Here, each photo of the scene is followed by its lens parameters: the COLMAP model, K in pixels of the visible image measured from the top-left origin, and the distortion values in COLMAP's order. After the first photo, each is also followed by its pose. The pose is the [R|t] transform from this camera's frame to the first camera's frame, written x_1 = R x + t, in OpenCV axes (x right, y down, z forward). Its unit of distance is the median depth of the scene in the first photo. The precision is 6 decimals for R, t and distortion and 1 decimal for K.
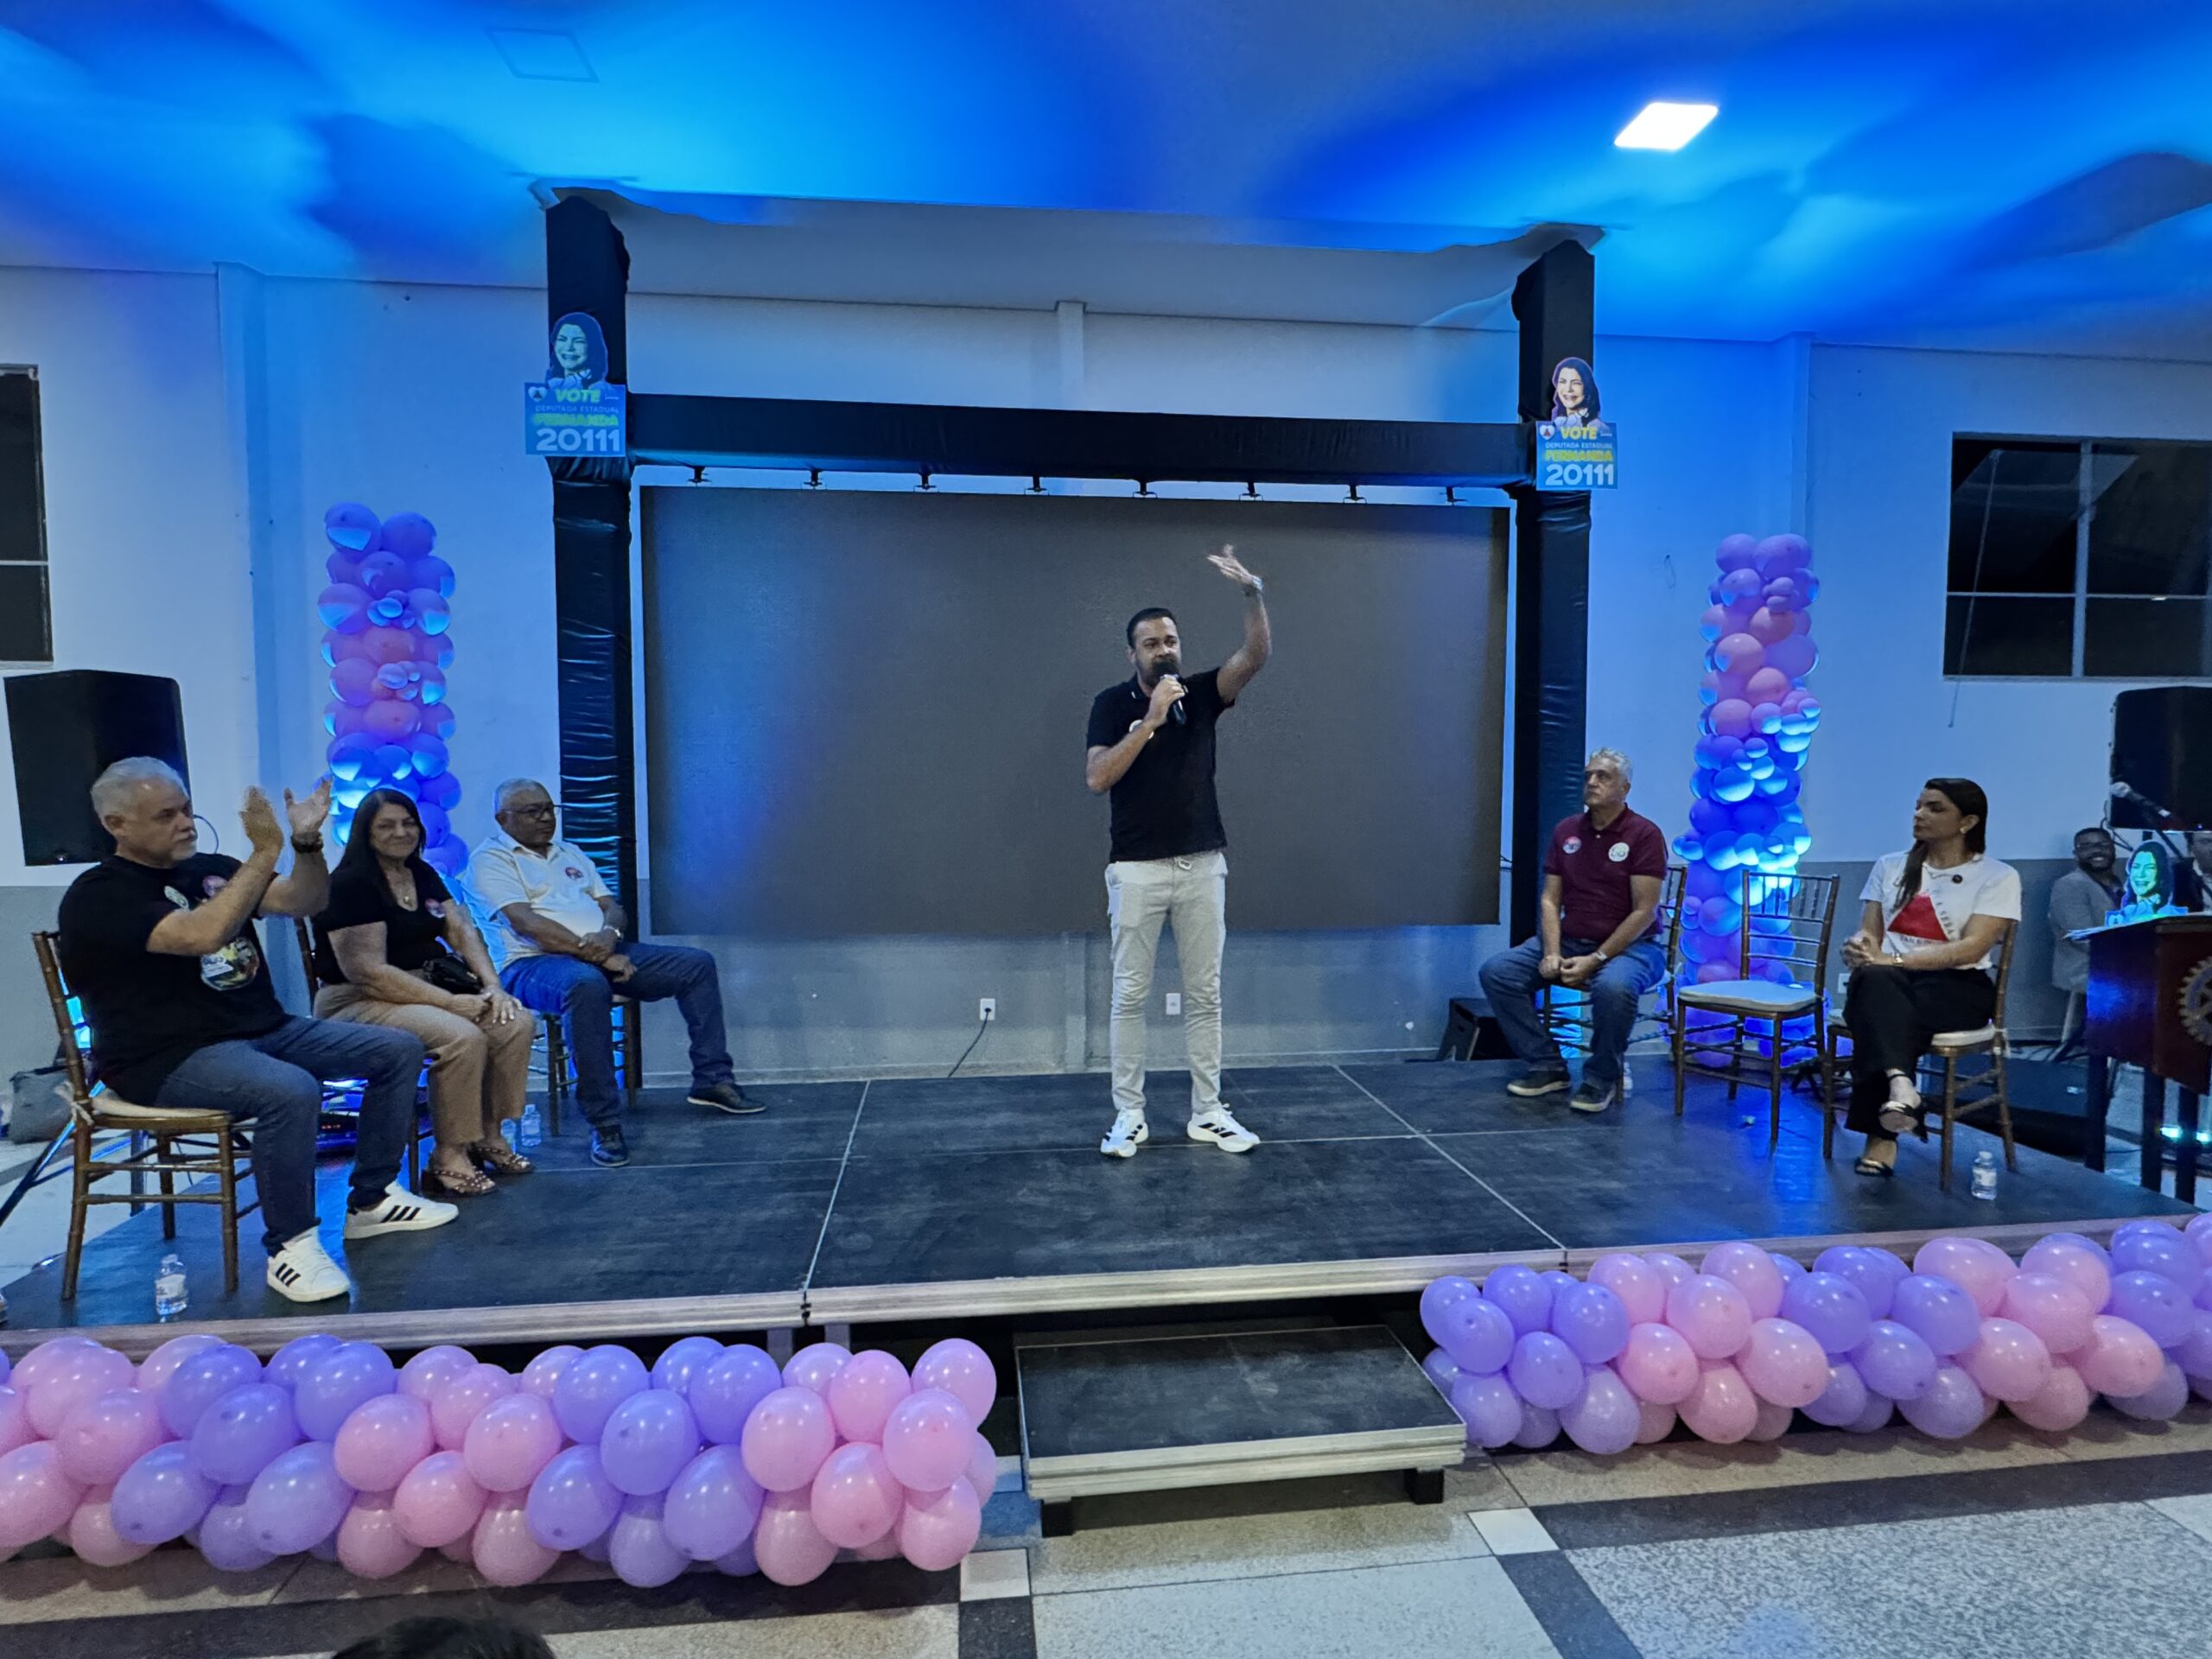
lens RADIAL K [[1200.8, 0, 1177.3], [0, 1200.8, 831.1], [0, 0, 1]] dist [-0.000109, 0.000039]
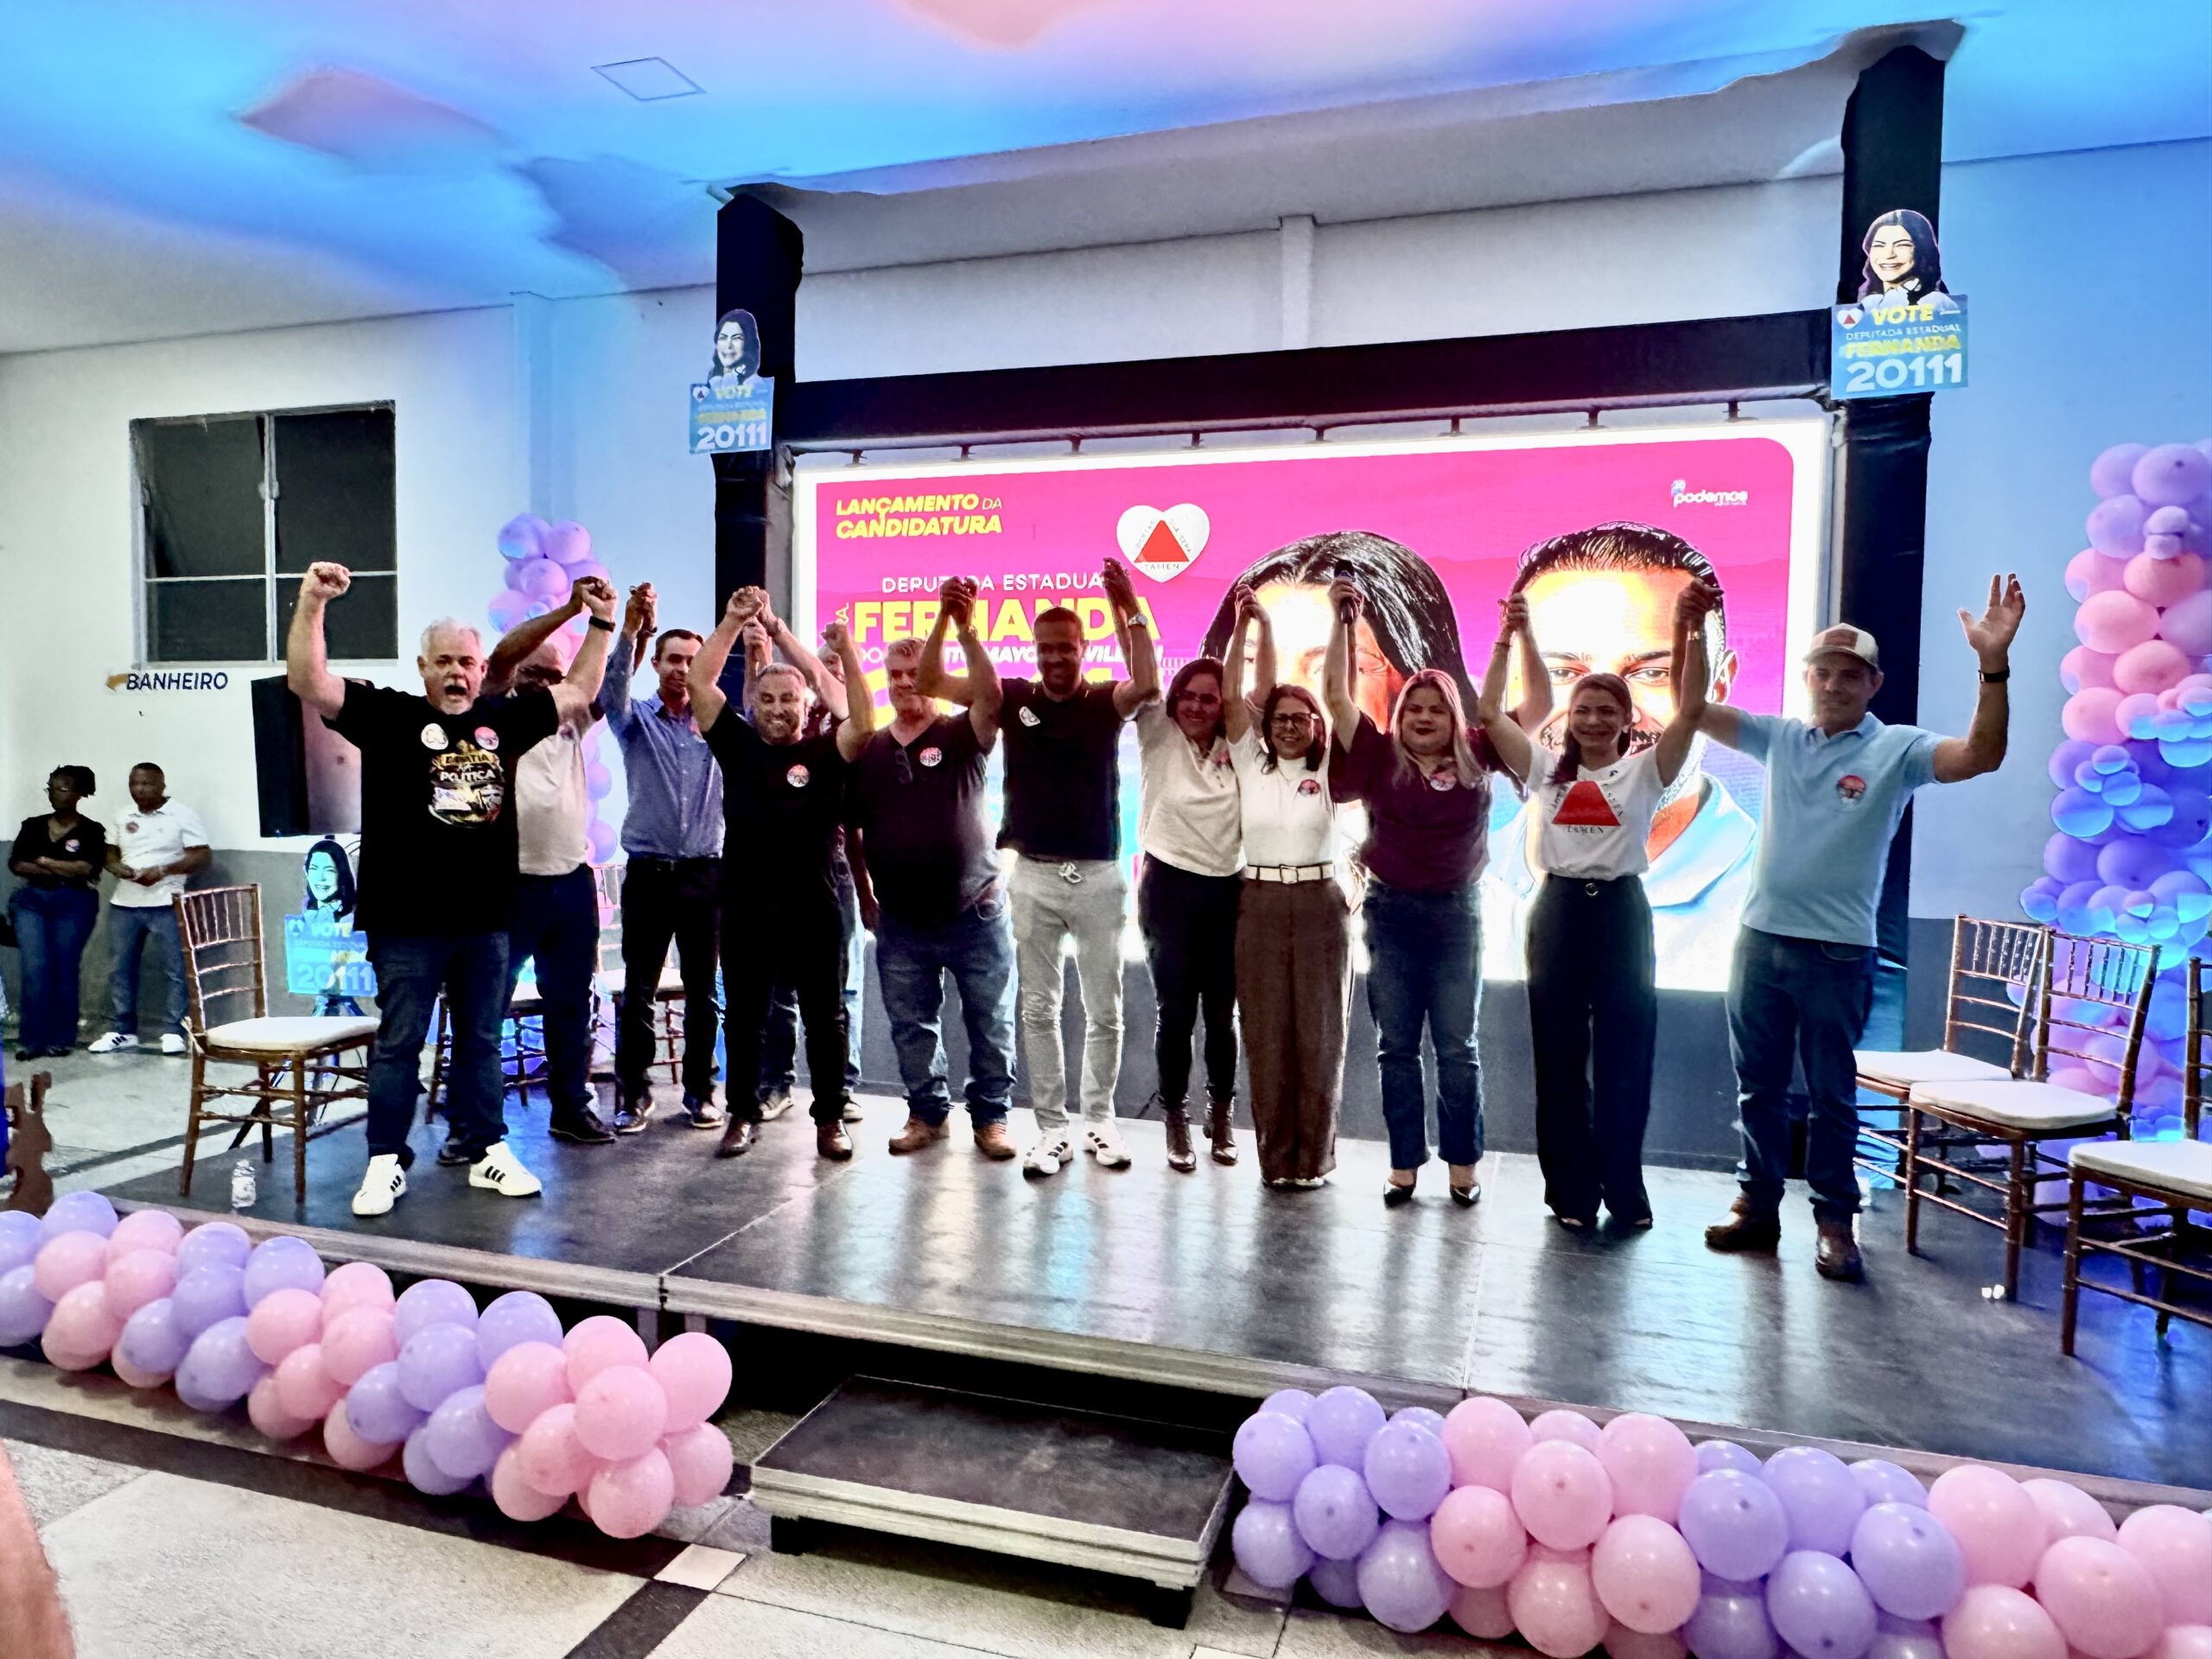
lens RADIAL K [[1486.5, 0, 1052.3], [0, 1486.5, 832.0], [0, 0, 1]] dist [-0.004192, 0.001133]
pose [[0.905881, 0.035012, -0.422083, 0.280139], [-0.038868, 0.999244, -0.000531, -0.004362], [0.421745, 0.016887, 0.906557, -0.008540]]
